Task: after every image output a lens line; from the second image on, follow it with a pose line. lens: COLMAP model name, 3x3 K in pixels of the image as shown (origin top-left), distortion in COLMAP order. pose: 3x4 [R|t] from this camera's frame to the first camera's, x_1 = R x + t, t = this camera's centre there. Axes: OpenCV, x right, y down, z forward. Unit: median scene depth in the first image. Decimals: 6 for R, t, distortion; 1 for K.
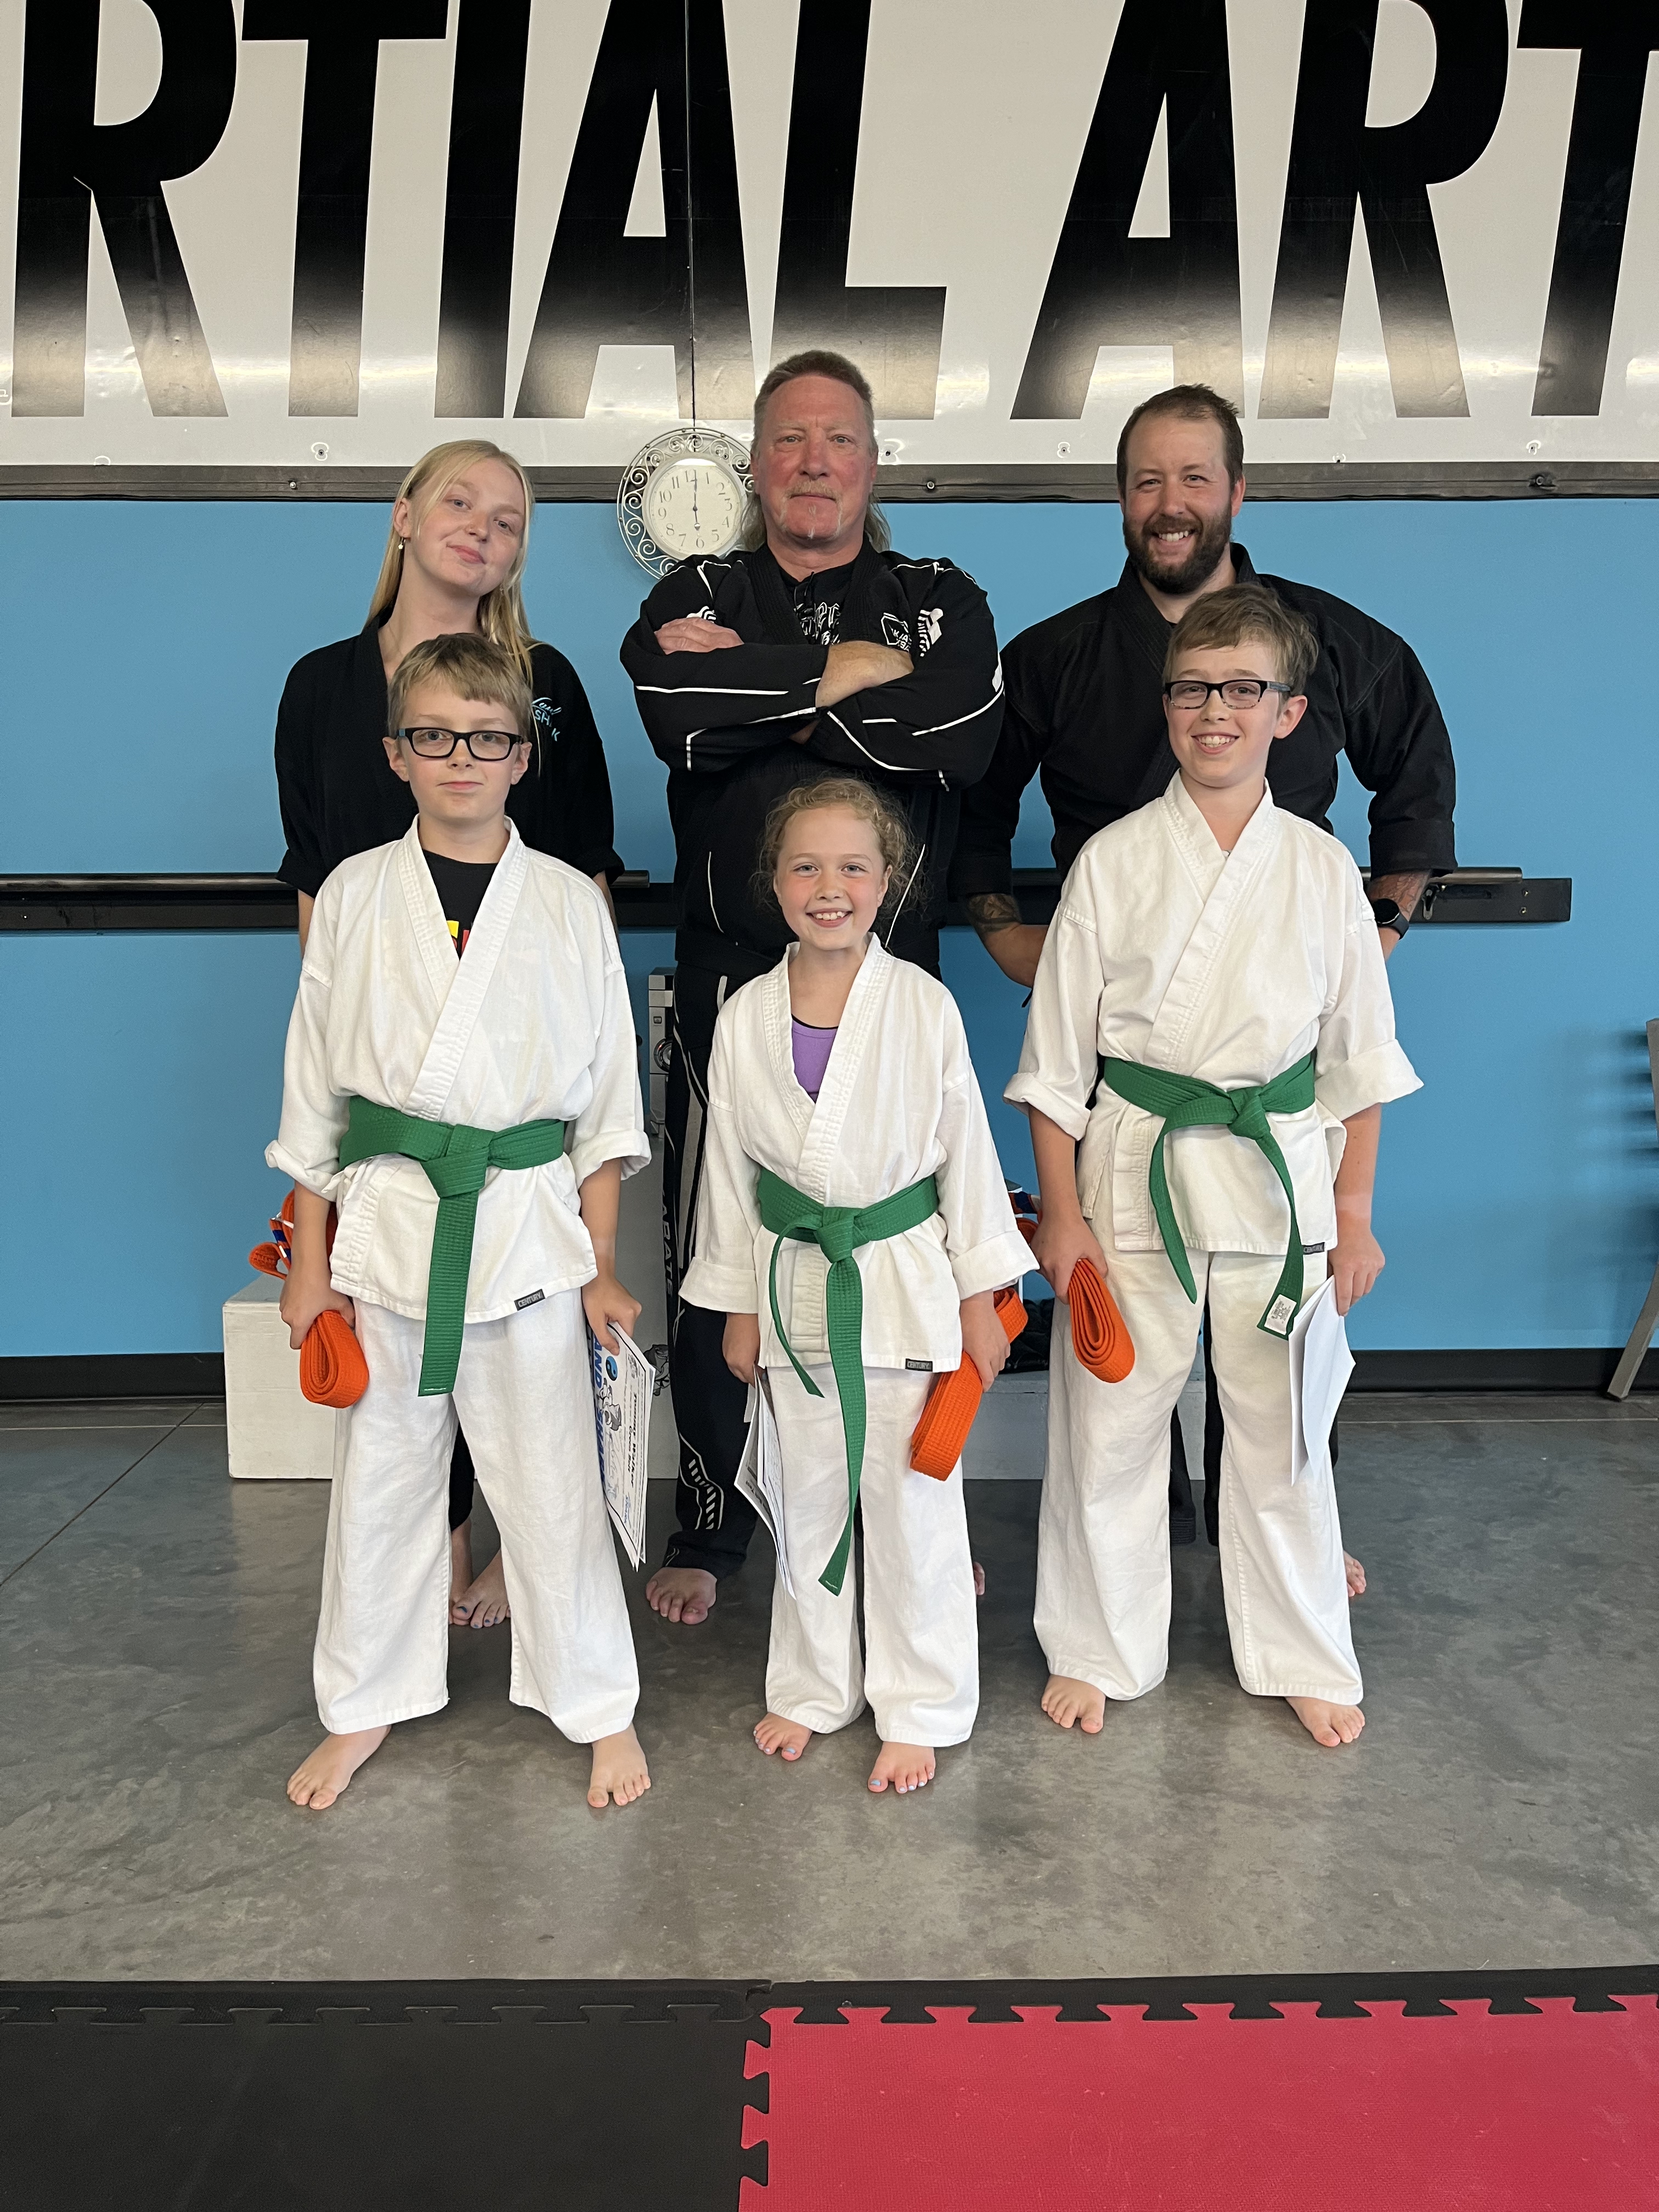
lens RADIAL K [[1652.5, 0, 829.5], [0, 1652.5, 1106.0], [0, 0, 1]] dist [0.090316, -0.116645]
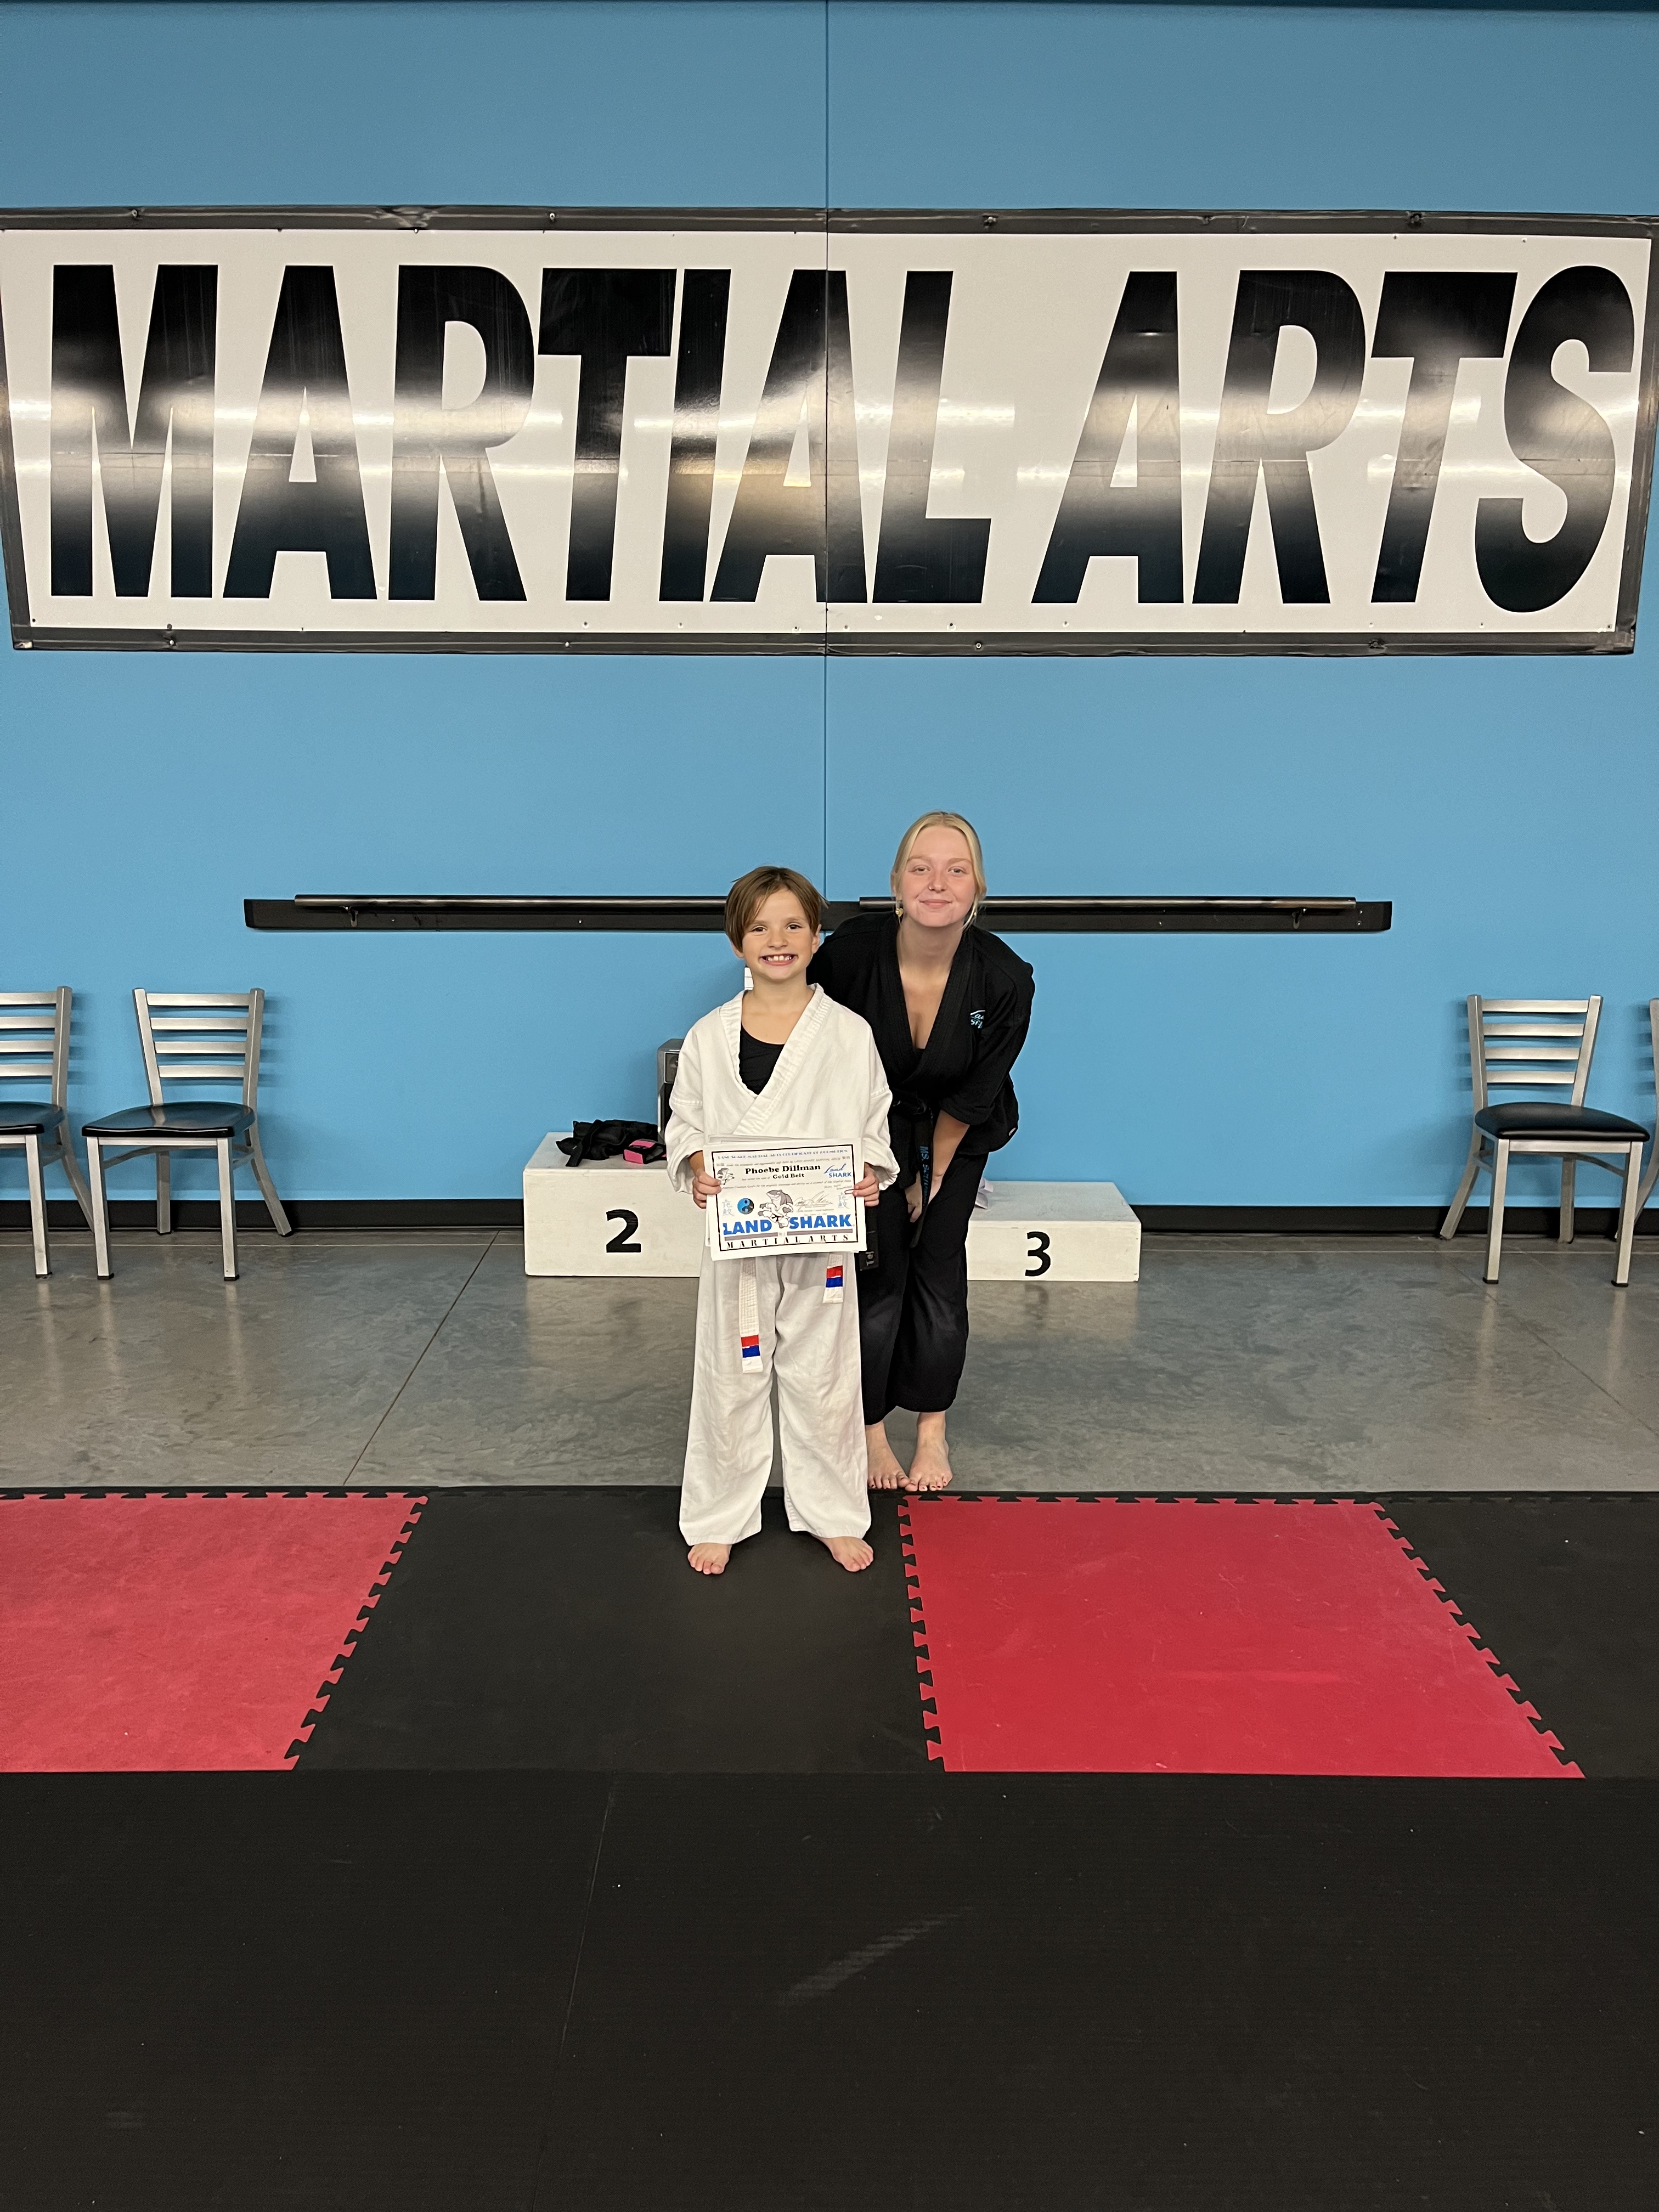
lens RADIAL K [[1663.5, 0, 818.7], [0, 1663.5, 1112.8], [0, 0, 1]] dist [0.049497, -0.056792]
pose [[0.999894, 0.010580, -0.010011, -0.098628], [-0.009640, 0.995922, 0.089706, -0.116721], [0.010920, -0.089600, 0.995918, -0.836263]]
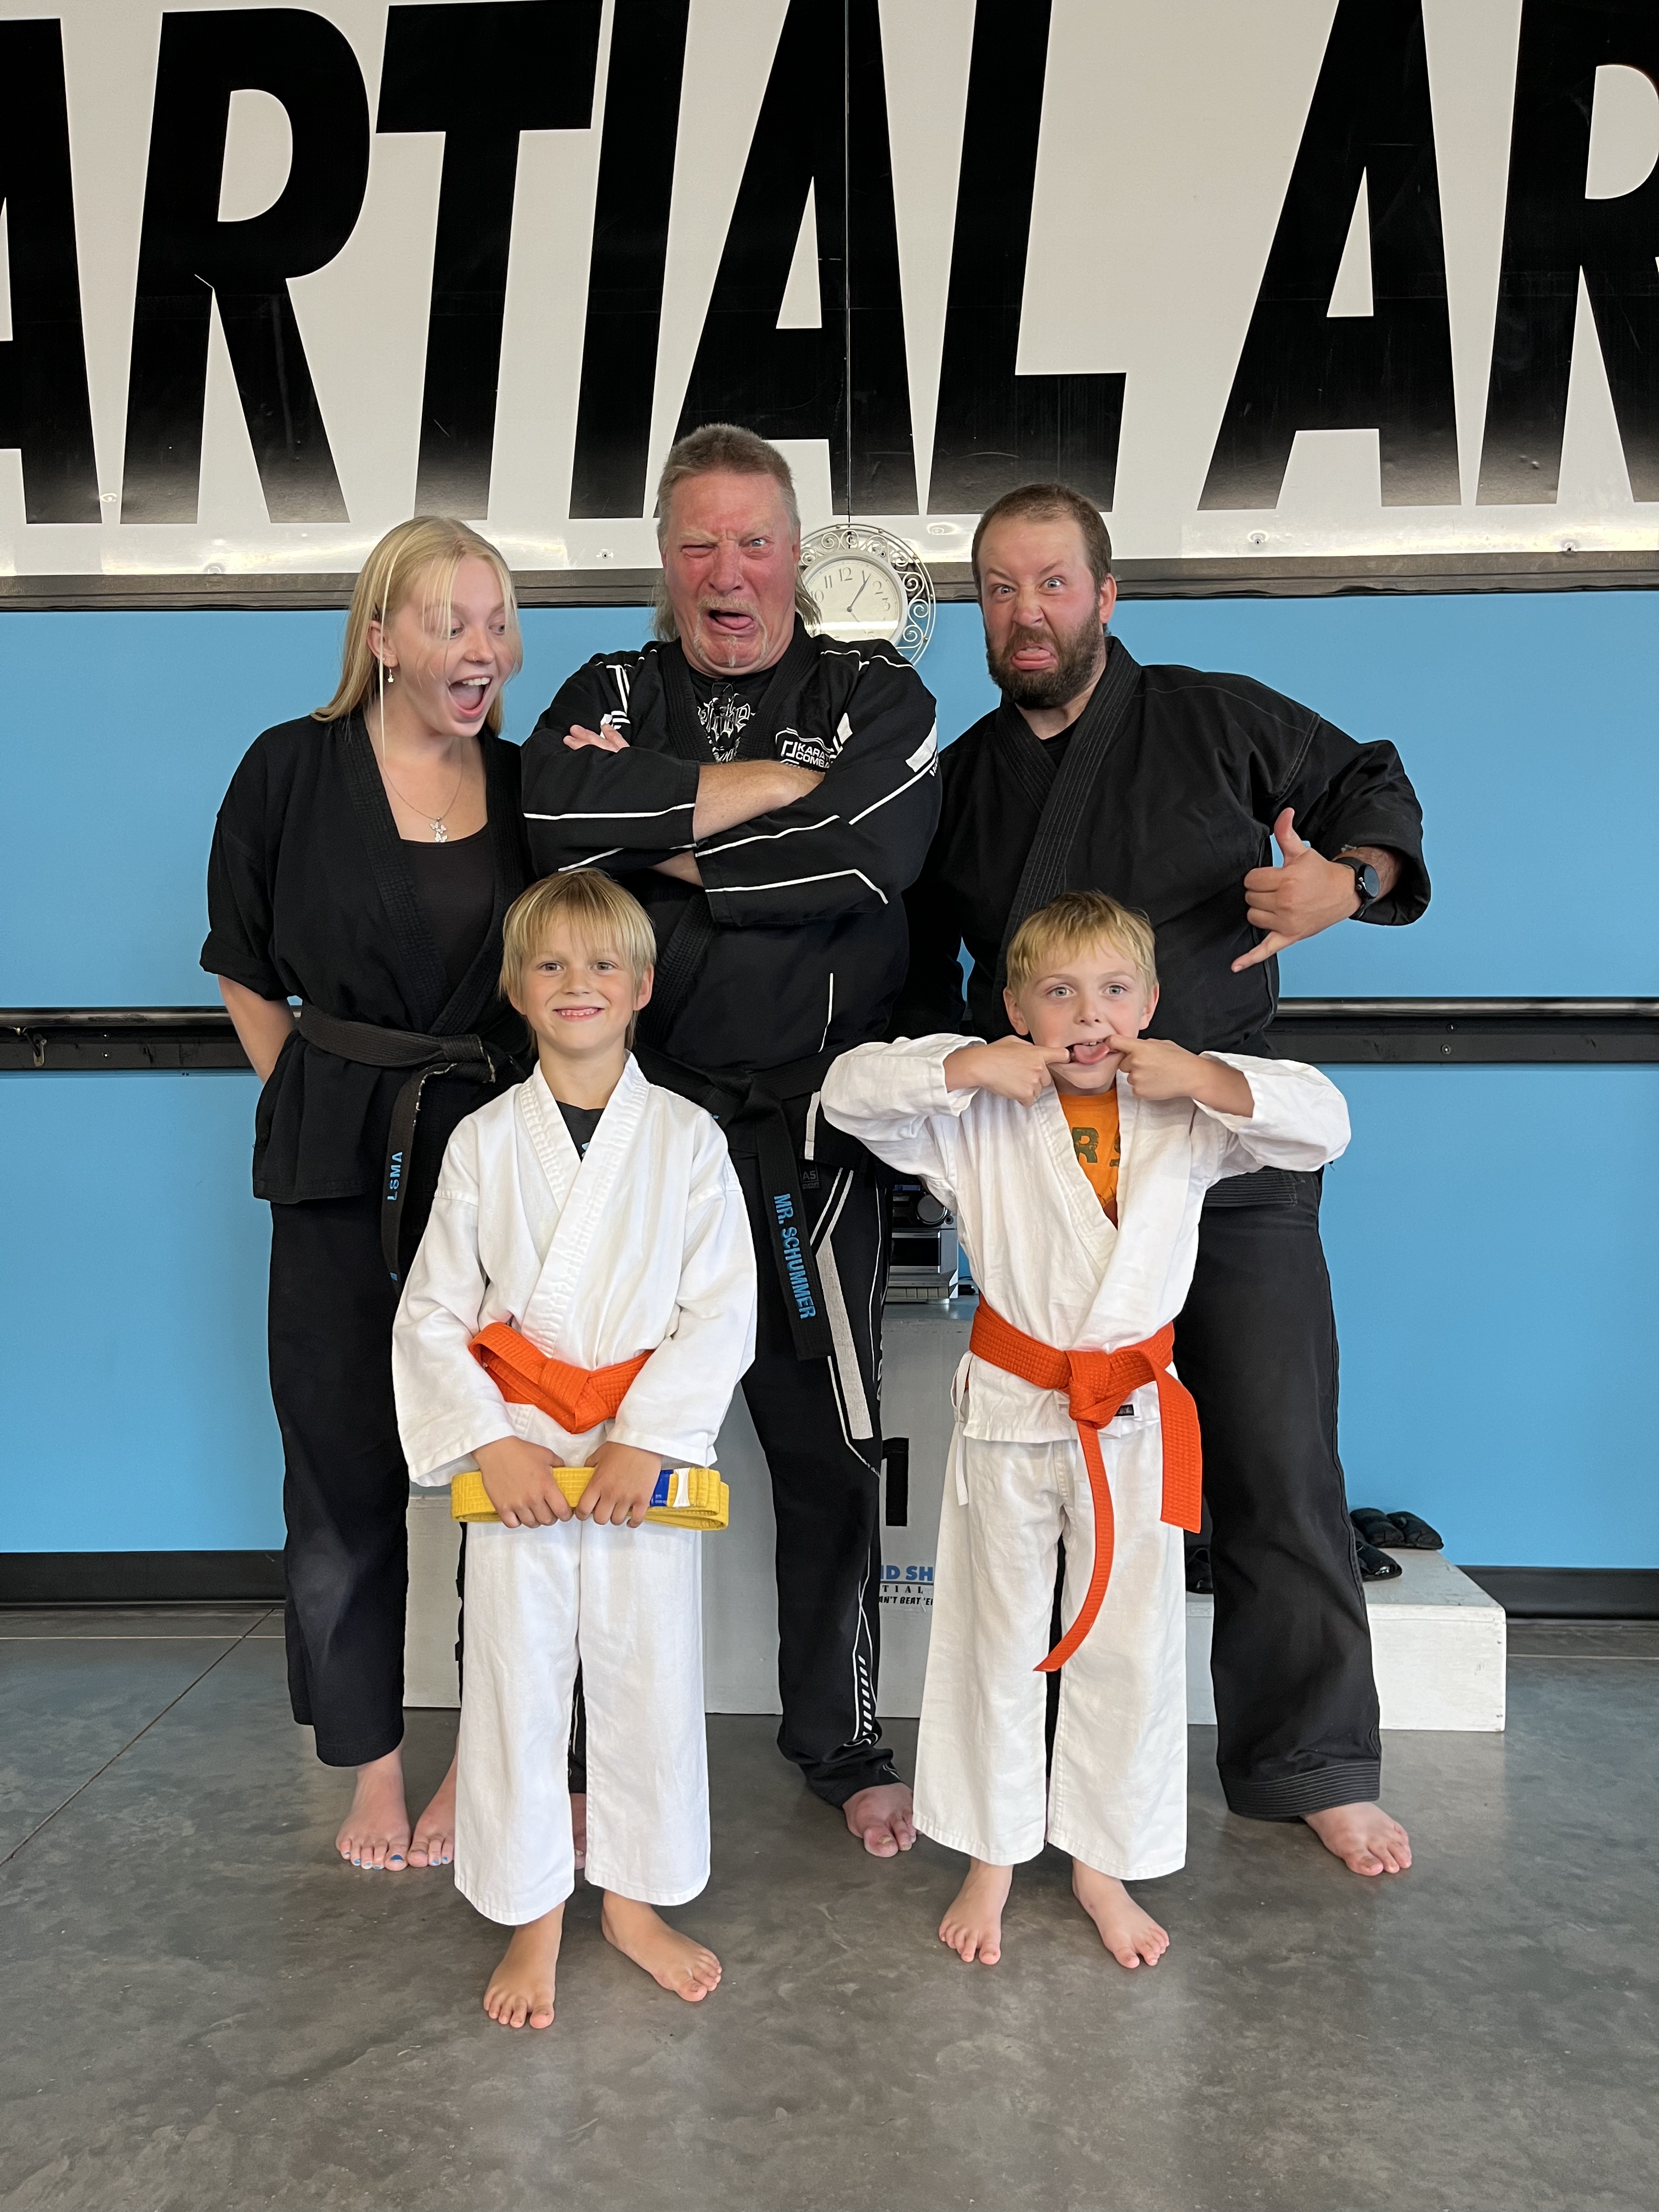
lens RADIAL K [[1648.2, 0, 819.1], [0, 1648.2, 1105.0], [0, 0, 1]] dist [0.100523, -0.136553]
pose [[0.998863, 0.001652, -0.047653, -0.077738], [-0.006929, 0.993819, -0.110799, 0.017009], [0.047175, 0.111003, 0.992700, 0.188061]]
